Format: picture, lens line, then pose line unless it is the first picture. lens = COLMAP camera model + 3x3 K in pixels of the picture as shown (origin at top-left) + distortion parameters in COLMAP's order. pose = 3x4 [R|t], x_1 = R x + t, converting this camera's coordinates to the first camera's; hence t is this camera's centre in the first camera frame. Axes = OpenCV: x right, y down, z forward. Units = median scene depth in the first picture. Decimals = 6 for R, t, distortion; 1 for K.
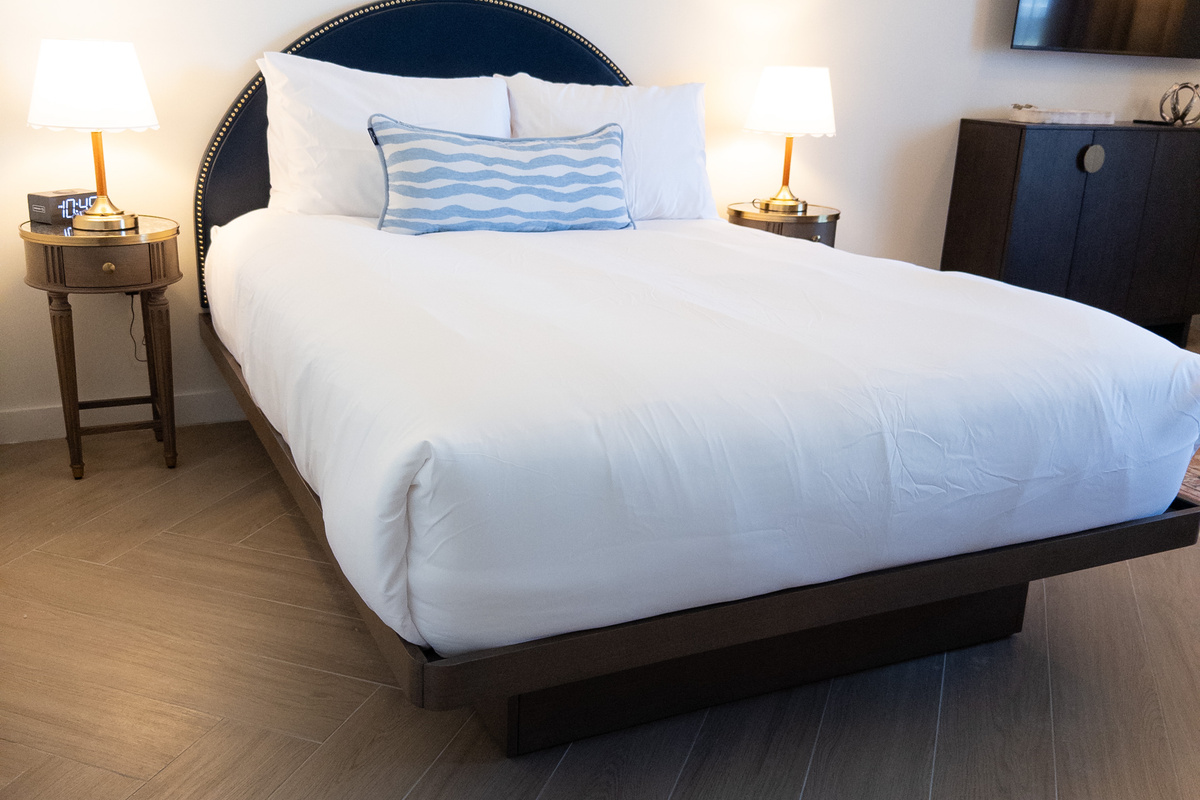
lens RADIAL K [[1116.1, 0, 595.1], [0, 1116.1, 402.0], [0, 0, 1]] dist [0.178275, -0.371951]
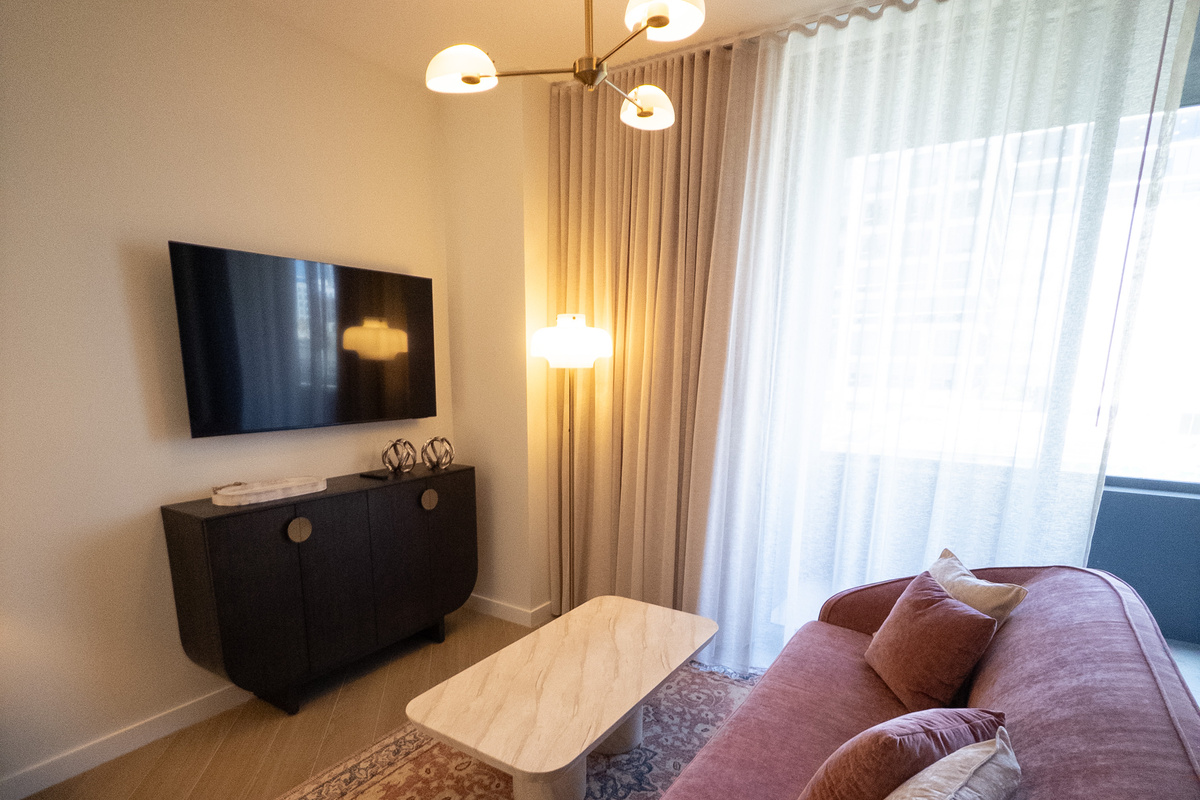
lens RADIAL K [[629.5, 0, 598.3], [0, 629.5, 498.3], [0, 0, 1]] dist [0.000070, 0.000070]
pose [[0.853440, -0.145640, 0.500429, 0.545271], [0.179841, 0.983483, -0.020481, -0.254628], [-0.489181, 0.107477, 0.865535, 0.474932]]
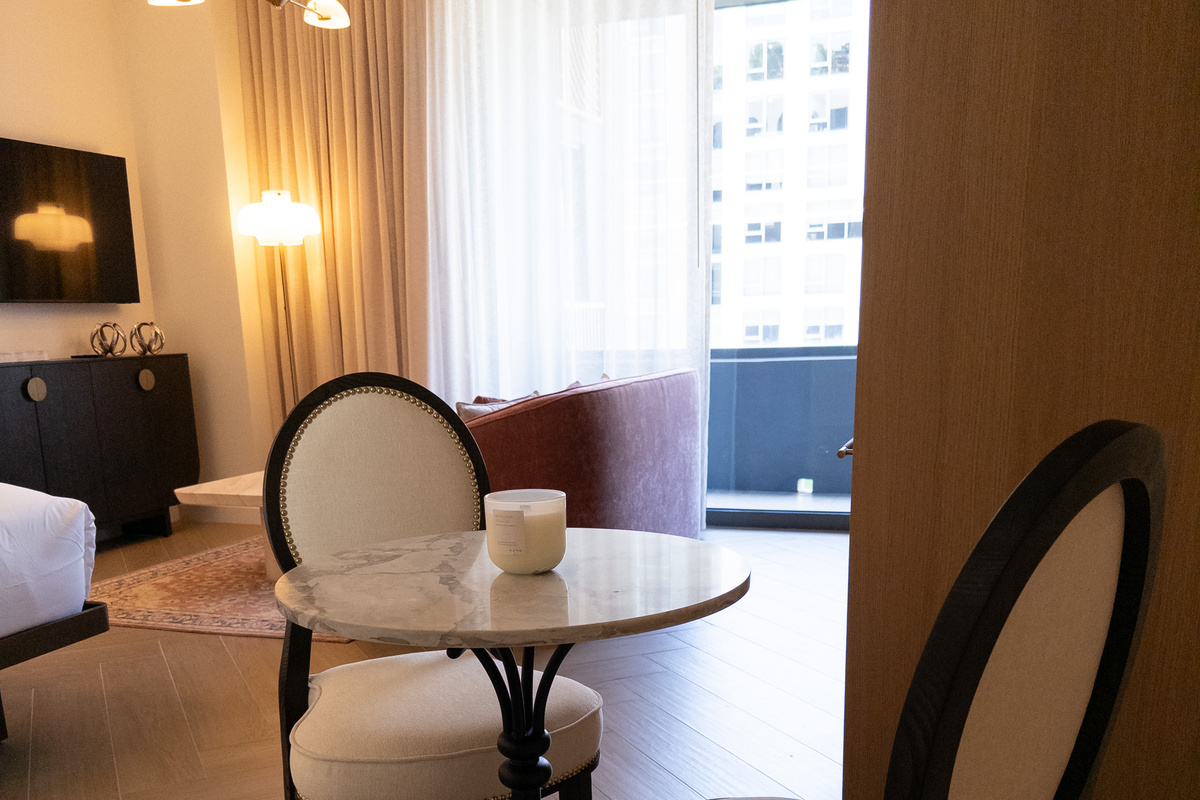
lens RADIAL K [[1119.5, 0, 599.5], [0, 1119.5, 604.1], [0, 0, 1]] dist [0.131726, -0.280667]
pose [[0.710762, -0.228952, 0.665131, 0.024112], [0.261099, 0.963868, 0.052772, 0.130595], [-0.653181, 0.136157, 0.744860, -0.328171]]
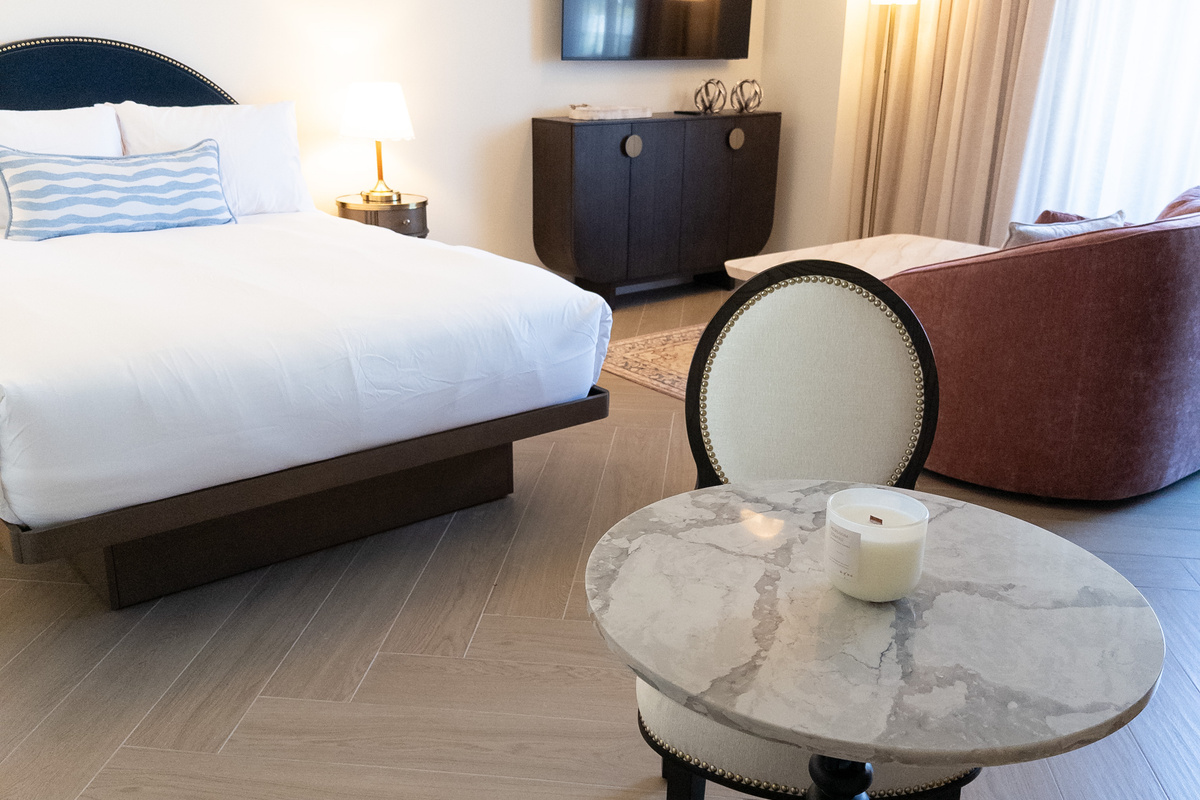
lens RADIAL K [[1116.1, 0, 595.1], [0, 1116.1, 402.0], [0, 0, 1]] dist [0.178275, -0.371951]
pose [[0.974549, -0.095706, 0.202719, 0.157757], [0.091194, 0.995335, 0.031506, 0.041259], [-0.204788, -0.012218, 0.978730, -0.330714]]
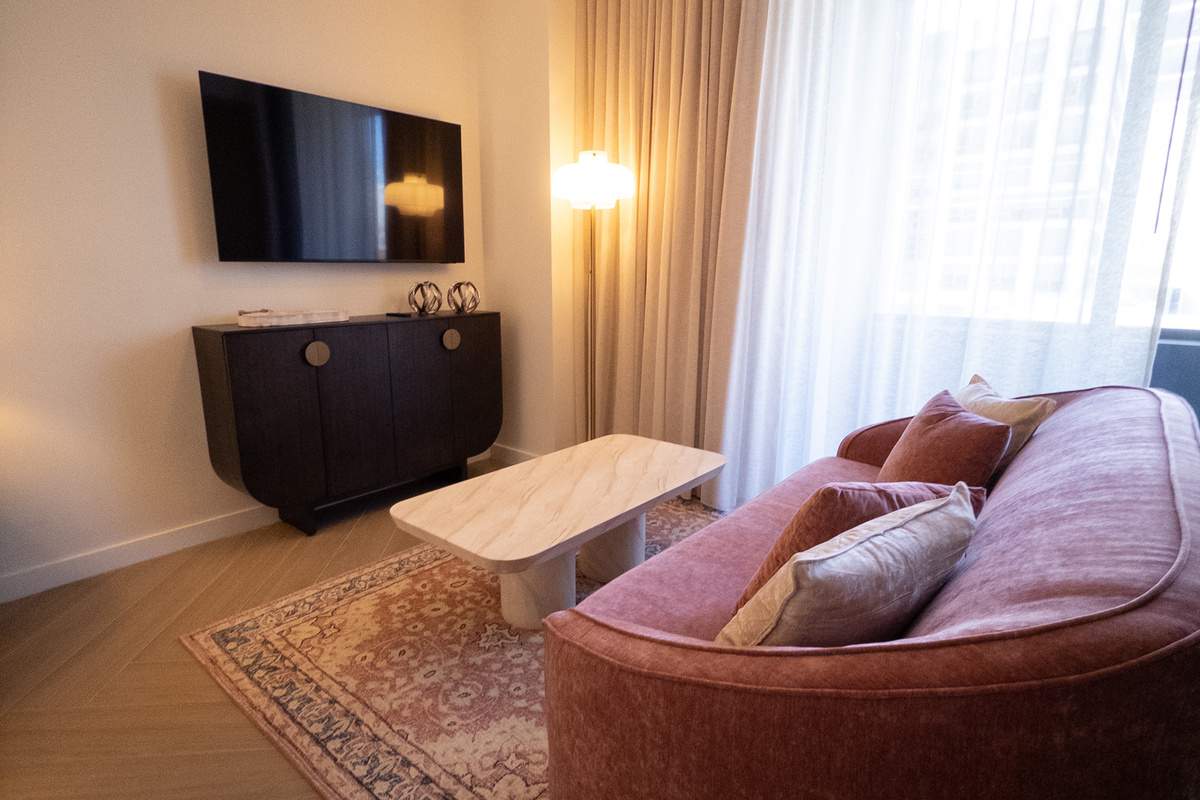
lens RADIAL K [[630.7, 0, 600.0], [0, 630.7, 400.0], [0, 0, 1]] dist [-0.001885, -0.000045]
pose [[0.910020, -0.124507, 0.395425, 0.623699], [0.156610, 0.986403, -0.049829, -0.131865], [-0.383844, 0.107273, 0.917146, 0.458261]]
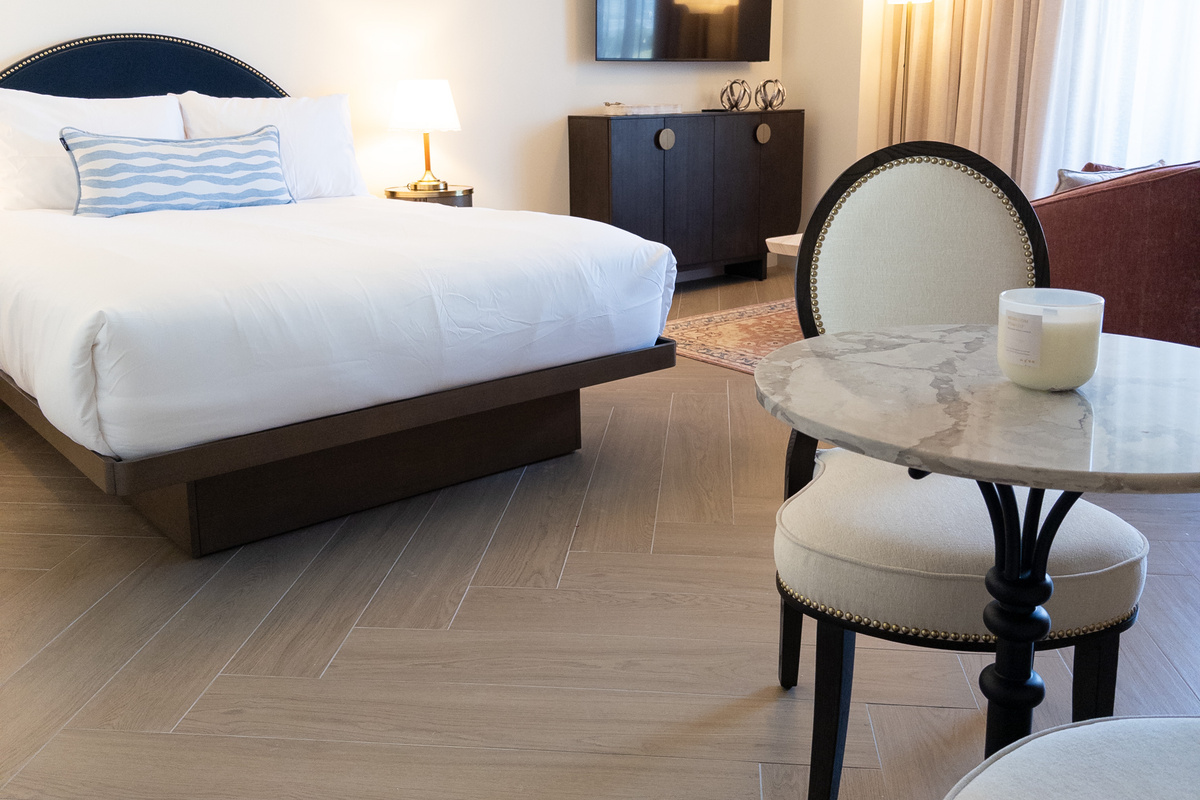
lens RADIAL K [[1113.5, 0, 605.1], [0, 1113.5, 306.0], [0, 0, 1]] dist [0.182185, -0.382949]
pose [[0.970112, -0.096642, 0.222584, 0.084711], [0.119189, 0.988769, -0.090169, 0.123598], [-0.211370, 0.114004, 0.970735, -0.319805]]
